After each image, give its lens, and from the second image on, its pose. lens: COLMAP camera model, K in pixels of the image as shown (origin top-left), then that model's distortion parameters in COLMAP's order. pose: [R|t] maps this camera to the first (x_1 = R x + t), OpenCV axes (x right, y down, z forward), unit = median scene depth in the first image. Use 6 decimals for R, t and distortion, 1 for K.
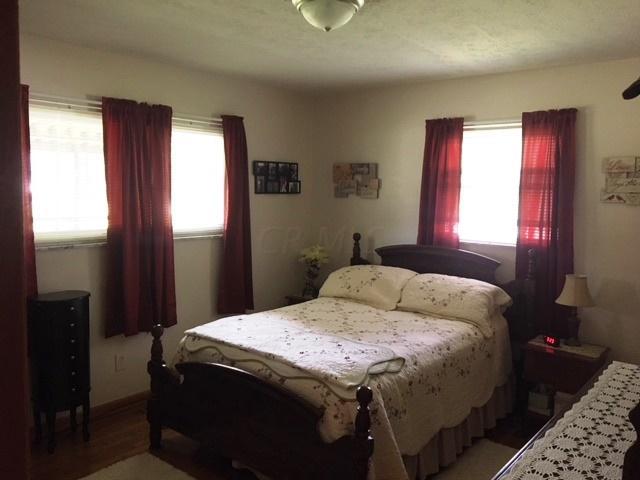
lens RADIAL K [[540.4, 0, 323.7], [0, 540.4, 237.2], [0, 0, 1]] dist [0.108798, -0.150341]
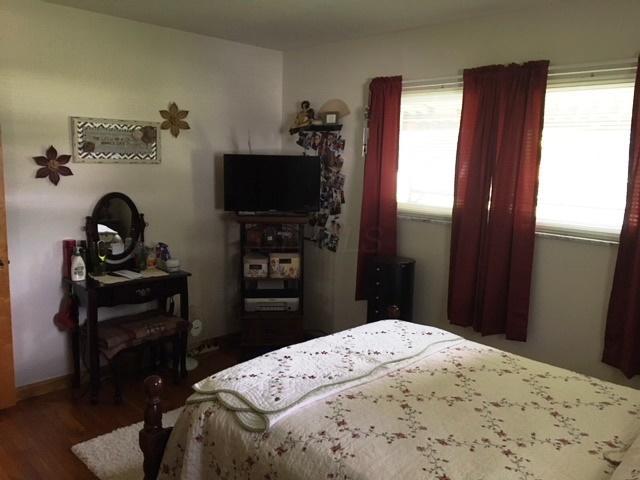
lens RADIAL K [[540.4, 0, 323.7], [0, 540.4, 237.2], [0, 0, 1]] dist [0.108798, -0.150341]
pose [[-0.093419, 0.121851, -0.988142, 0.599460], [-0.137533, 0.981388, 0.134020, -0.064348], [0.986082, 0.148423, -0.074922, 0.886567]]
